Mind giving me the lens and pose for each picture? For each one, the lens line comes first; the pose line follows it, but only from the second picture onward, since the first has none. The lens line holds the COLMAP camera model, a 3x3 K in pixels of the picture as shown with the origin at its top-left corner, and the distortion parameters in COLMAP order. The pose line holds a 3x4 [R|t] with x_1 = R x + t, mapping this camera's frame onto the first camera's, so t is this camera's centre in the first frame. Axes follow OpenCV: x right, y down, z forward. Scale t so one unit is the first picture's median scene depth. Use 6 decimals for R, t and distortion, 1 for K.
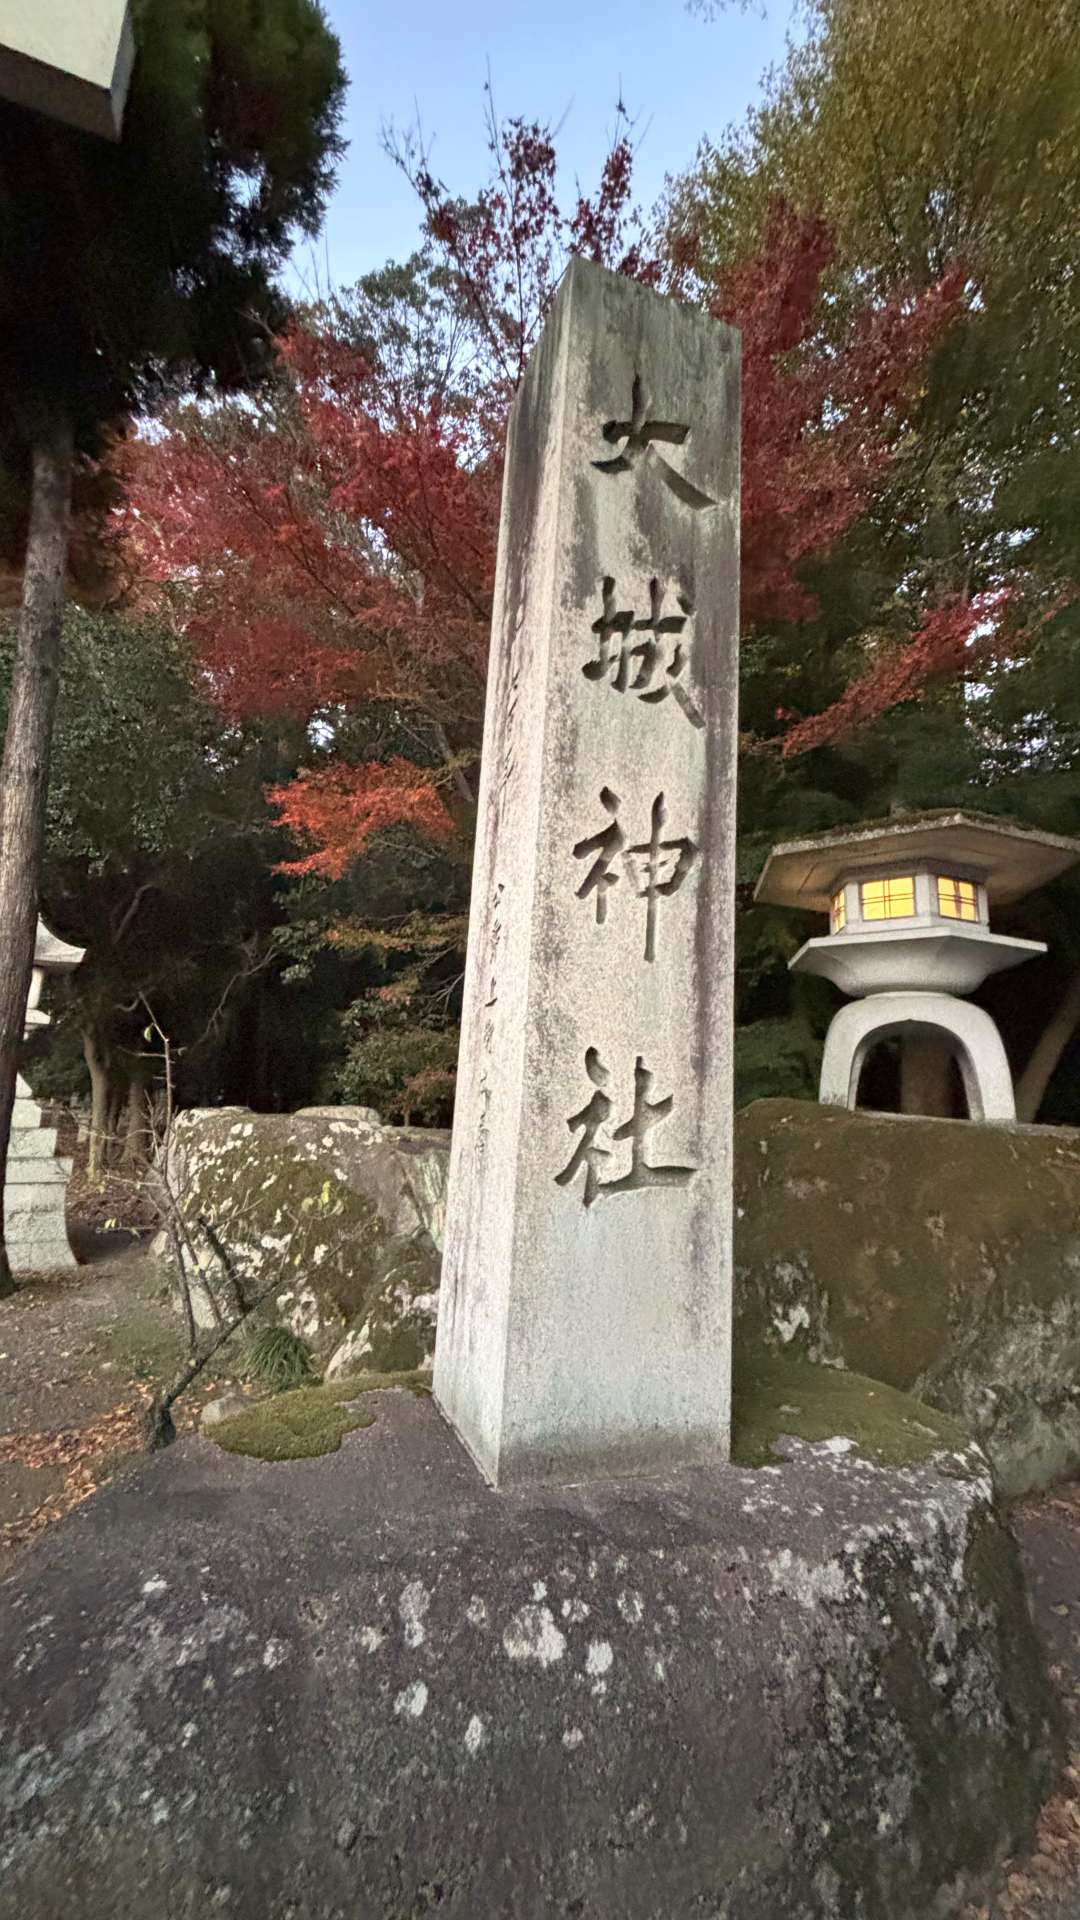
lens RADIAL K [[756.3, 0, 540.0], [0, 756.3, 960.0], [0, 0, 1]] dist [0.025433, -0.000021]
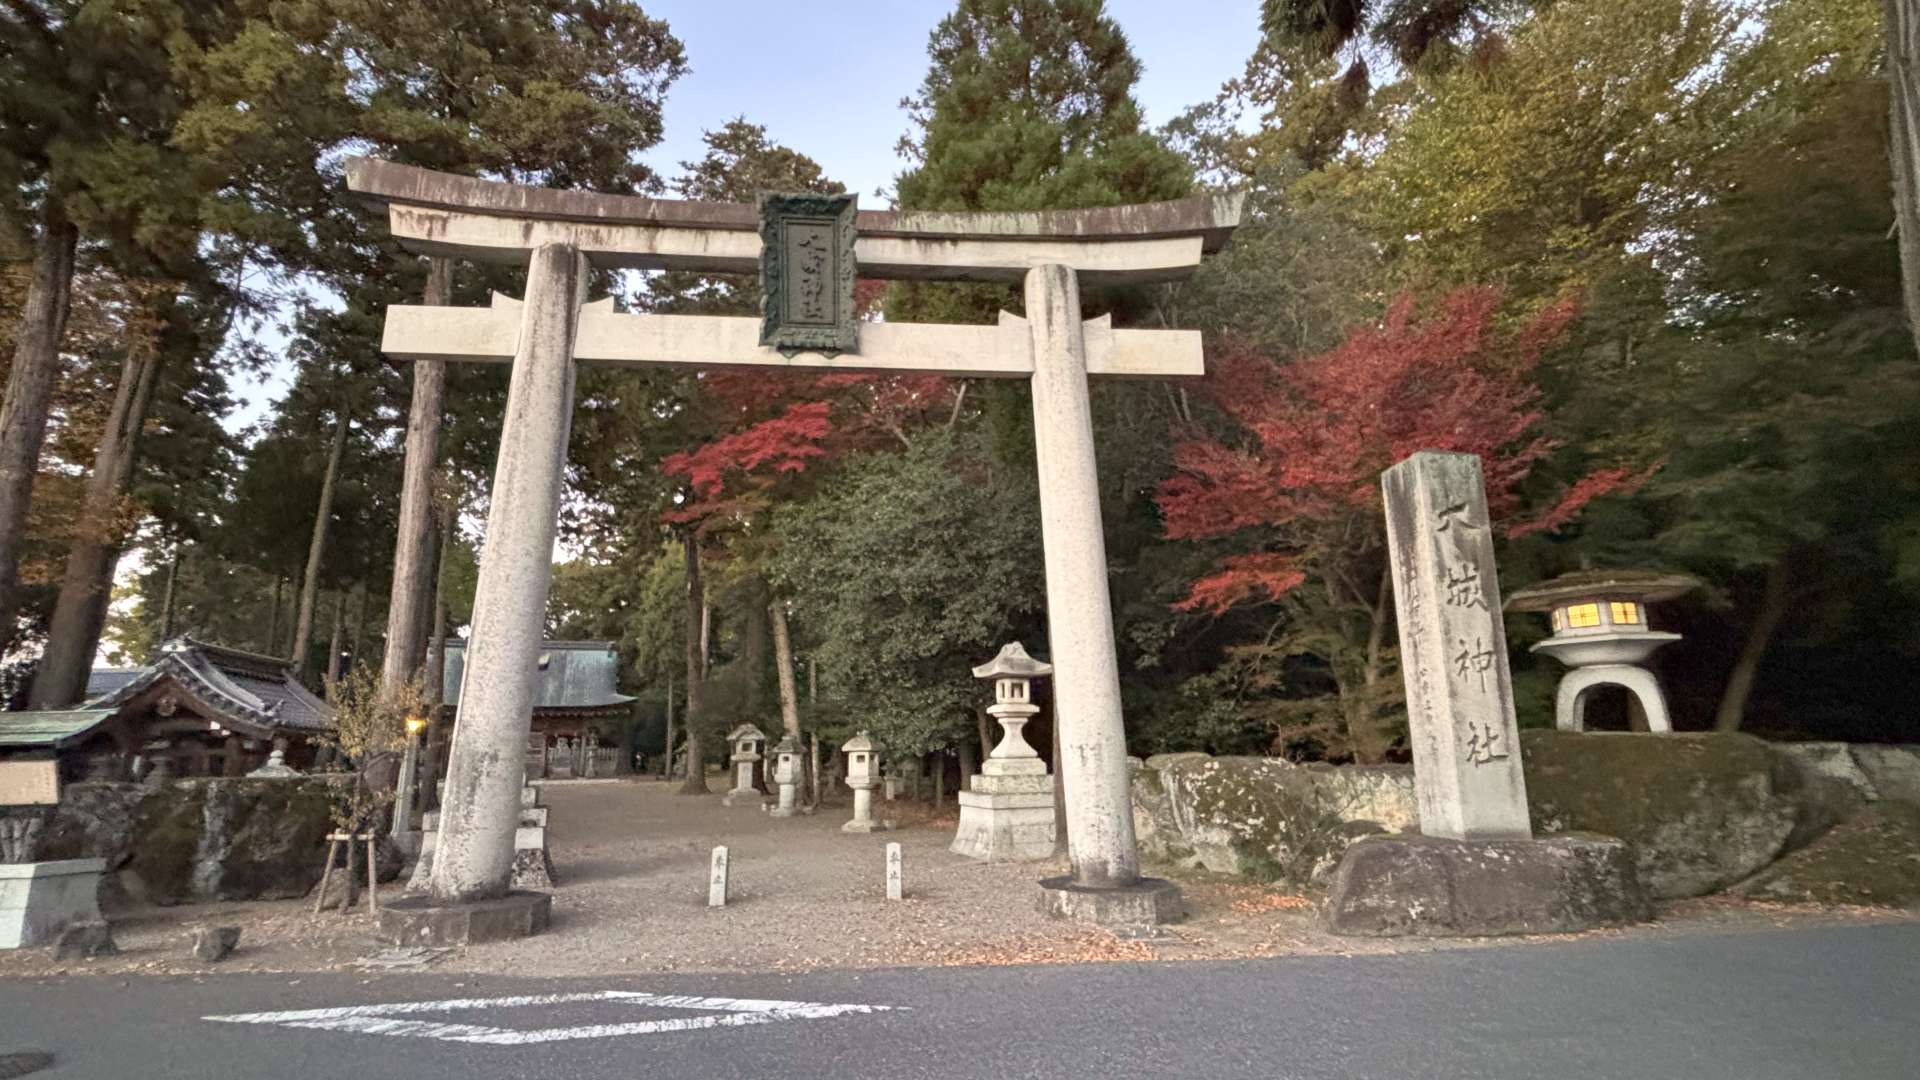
lens RADIAL K [[920.0, 0, 960.0], [0, 920.0, 540.0], [0, 0, 1]] dist [-0.001991, -0.000075]
pose [[0.965755, -0.120948, -0.229540, -0.952844], [0.112232, 0.992388, -0.050703, -0.641005], [0.233925, 0.023205, 0.971978, -3.087746]]
